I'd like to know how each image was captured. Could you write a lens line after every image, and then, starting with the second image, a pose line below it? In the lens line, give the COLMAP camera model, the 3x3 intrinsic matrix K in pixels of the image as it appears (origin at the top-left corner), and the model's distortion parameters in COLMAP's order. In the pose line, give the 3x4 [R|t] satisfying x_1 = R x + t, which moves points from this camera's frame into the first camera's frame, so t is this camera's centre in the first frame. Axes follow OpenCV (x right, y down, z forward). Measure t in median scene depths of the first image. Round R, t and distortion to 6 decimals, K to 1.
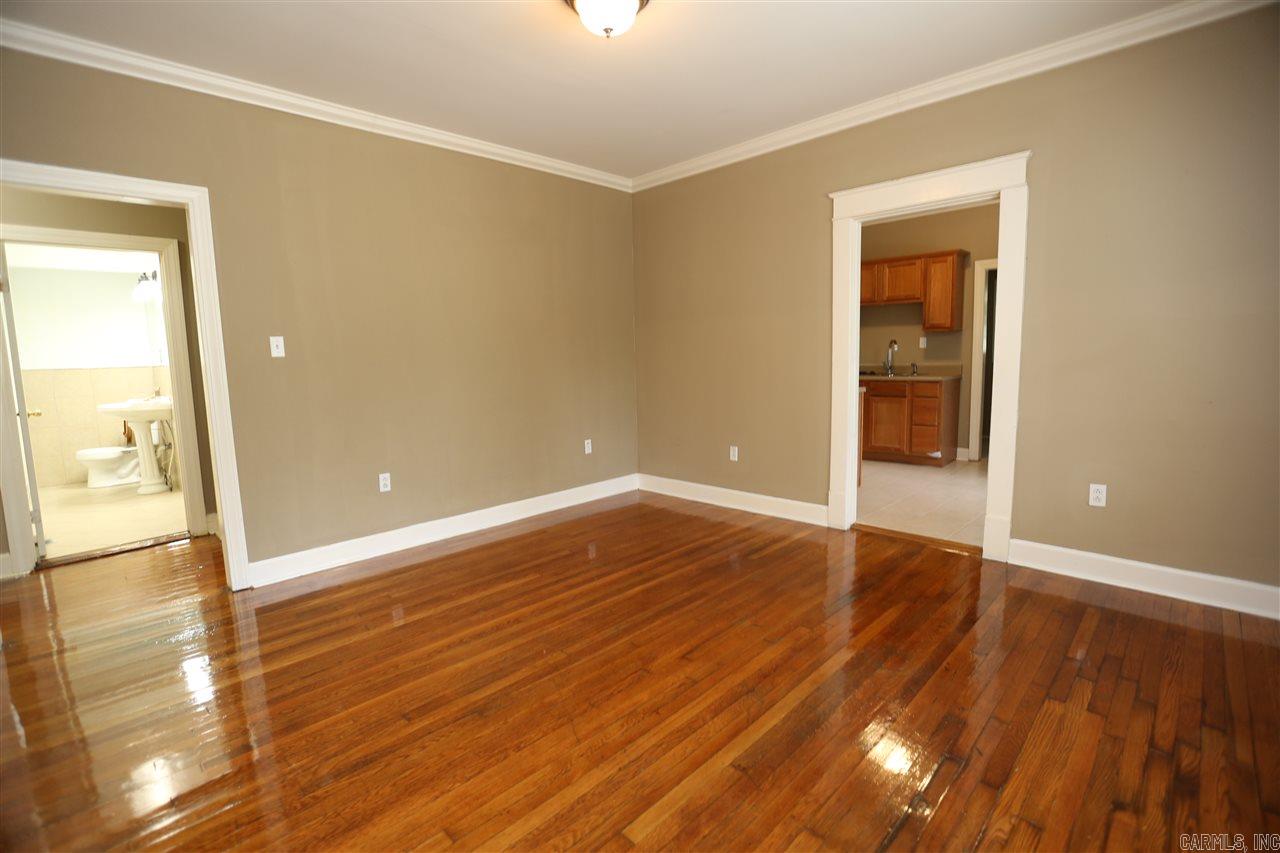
lens RADIAL K [[573.9, 0, 640.0], [0, 573.9, 426.5], [0, 0, 1]] dist [-0.027775, 0.000315]
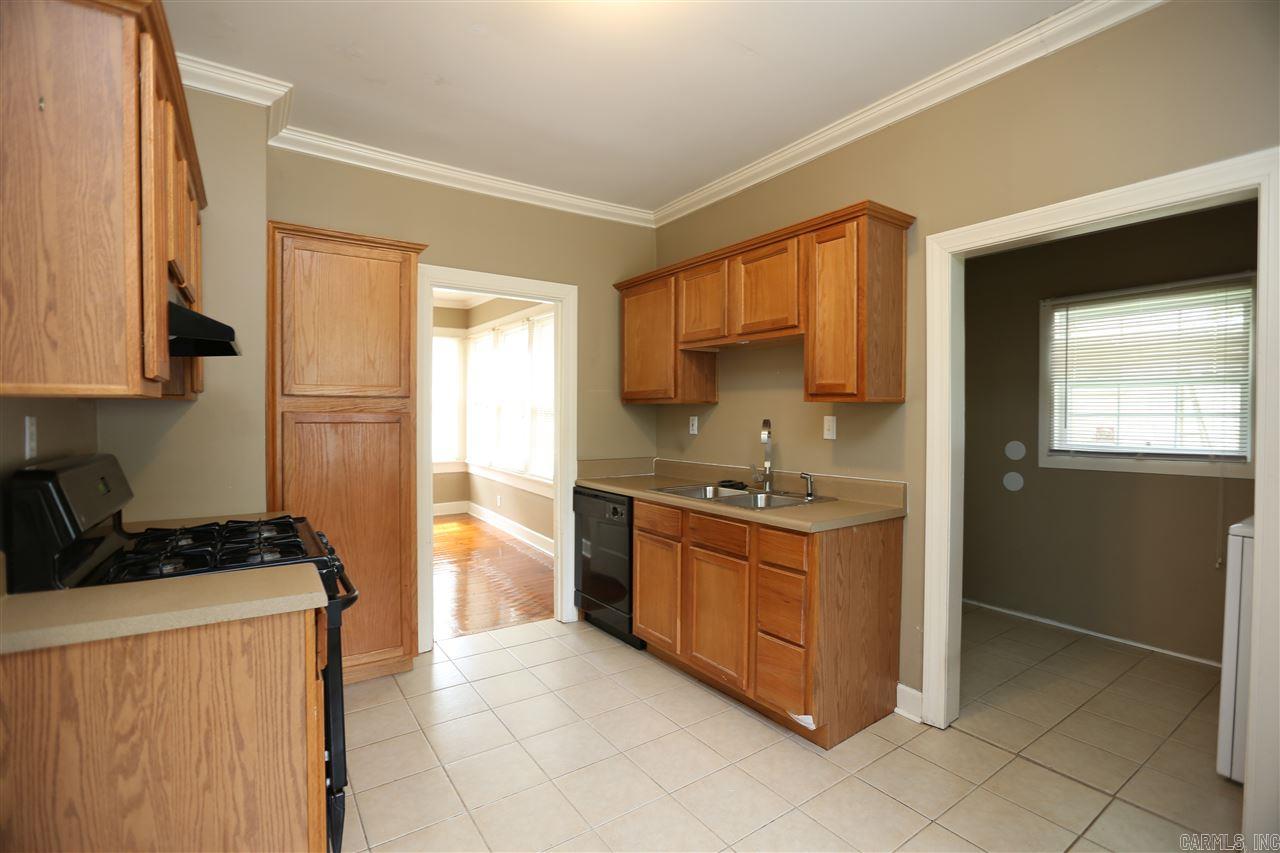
lens RADIAL K [[580.3, 0, 645.4], [0, 580.3, 427.6], [0, 0, 1]] dist [-0.015166, -0.000103]
pose [[0.982554, 0.034876, -0.182679, 0.459654], [-0.051669, 0.994780, -0.087991, -0.103871], [0.178656, 0.095895, 0.979227, 0.554254]]
